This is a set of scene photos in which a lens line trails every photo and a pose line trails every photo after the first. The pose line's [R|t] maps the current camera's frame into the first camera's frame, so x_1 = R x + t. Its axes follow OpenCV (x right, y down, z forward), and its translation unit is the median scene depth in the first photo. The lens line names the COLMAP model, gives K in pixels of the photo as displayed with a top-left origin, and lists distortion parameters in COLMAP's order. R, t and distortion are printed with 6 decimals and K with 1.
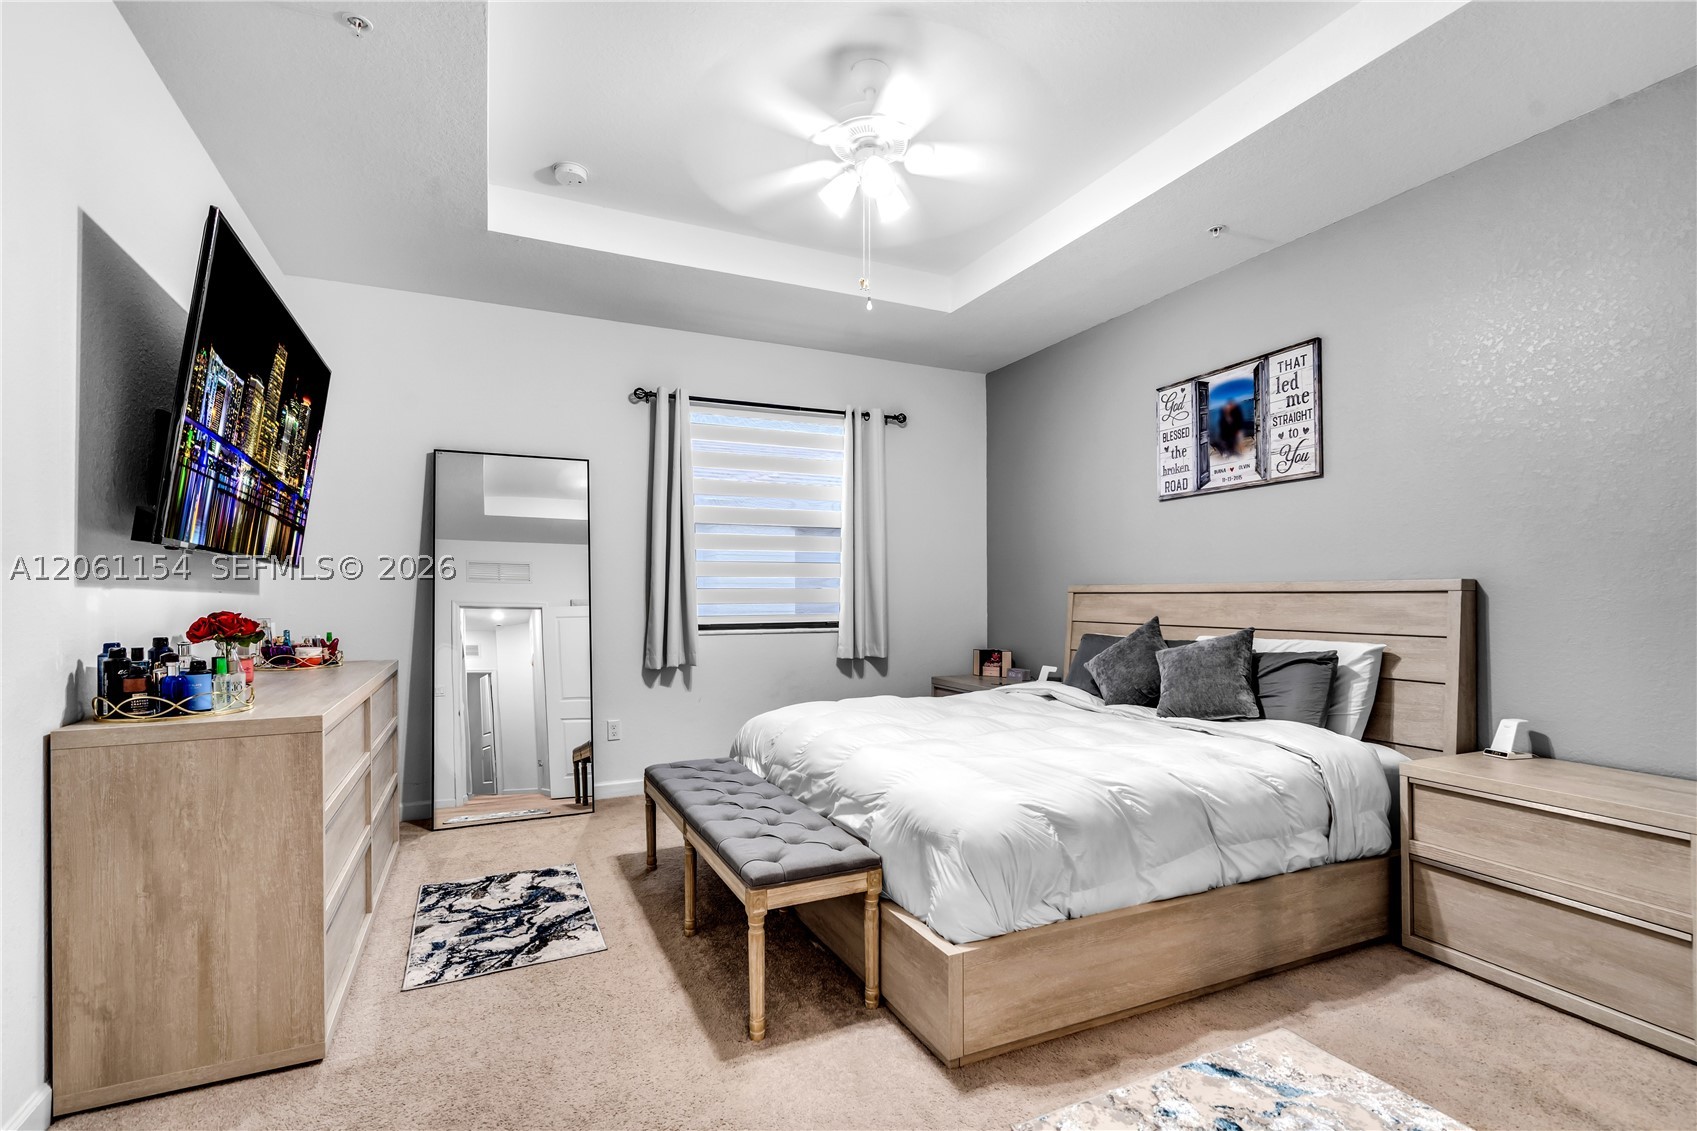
lens RADIAL K [[778.9, 0, 847.1], [0, 778.9, 597.8], [0, 0, 1]] dist [0.000017, 0.000117]
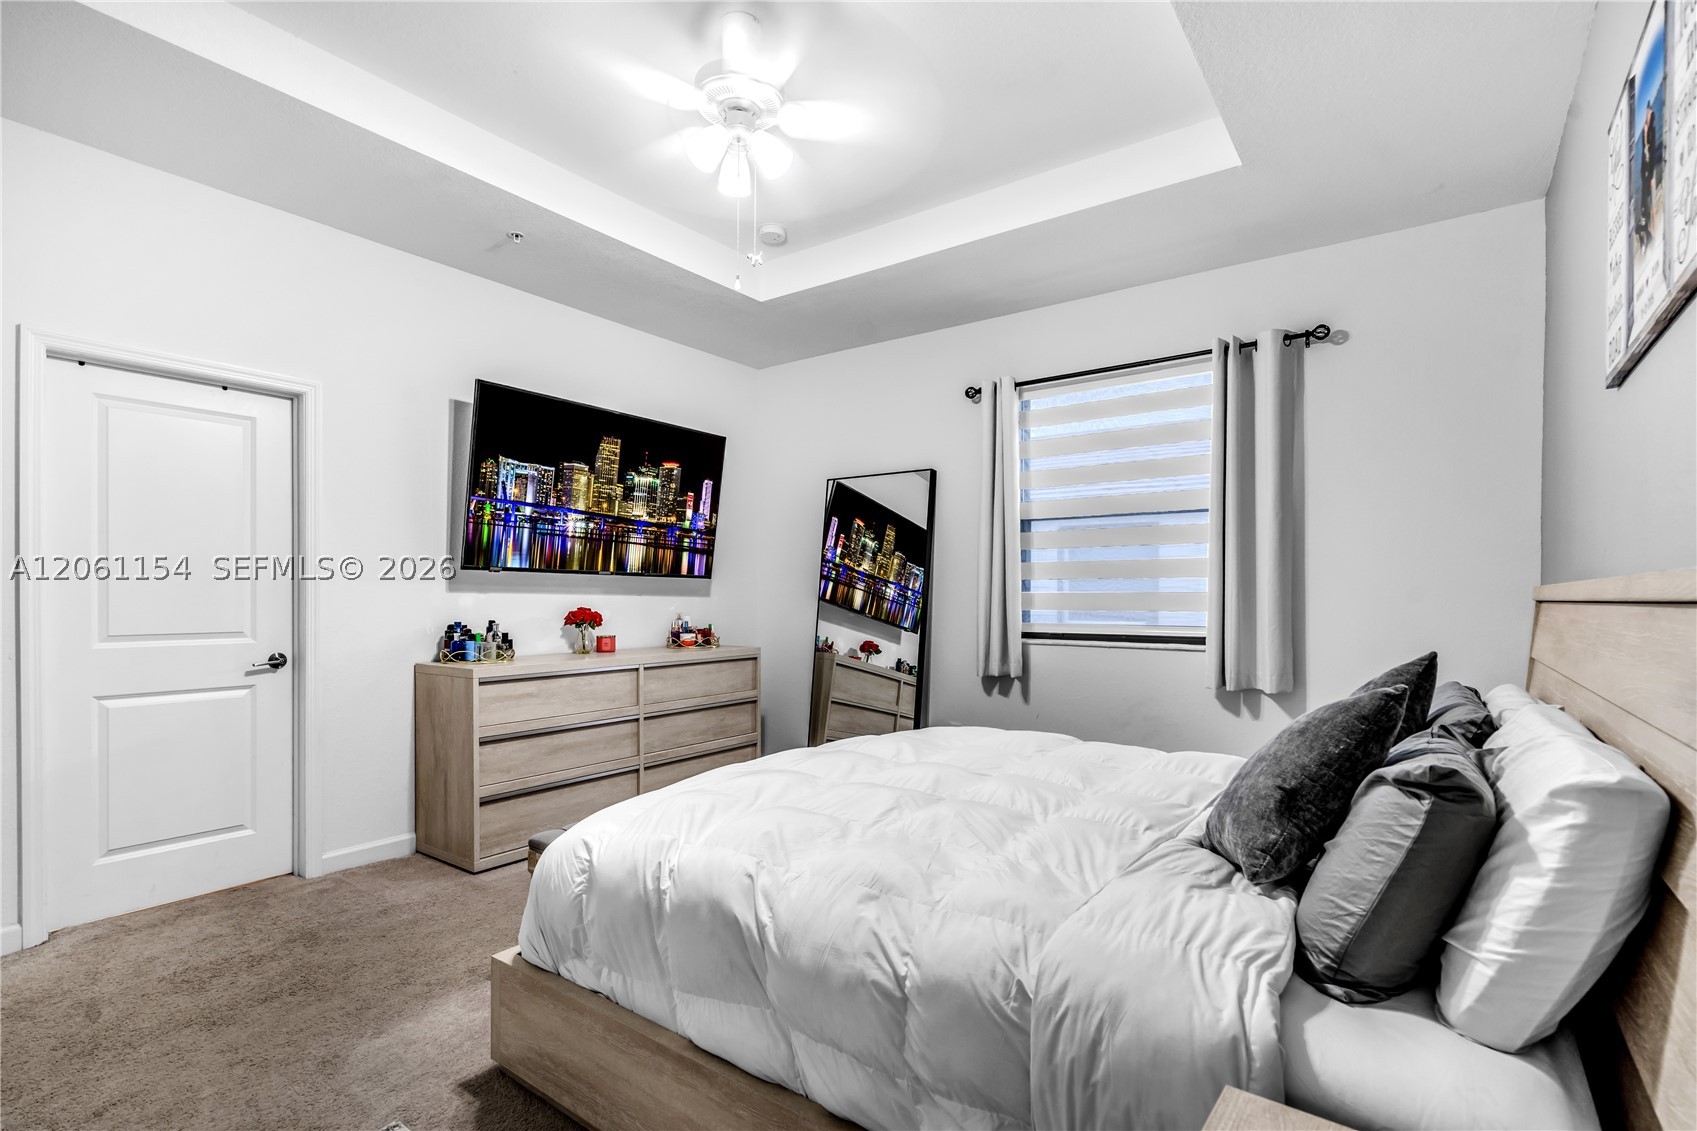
lens RADIAL K [[813.5, 0, 848.5], [0, 813.5, 565.5], [0, 0, 1]] dist [-0.017810, -0.000070]
pose [[0.475015, -0.025512, -0.879608, 0.994573], [-0.011197, 0.999324, -0.035031, -0.012032], [0.879907, 0.026489, 0.474408, 0.689274]]
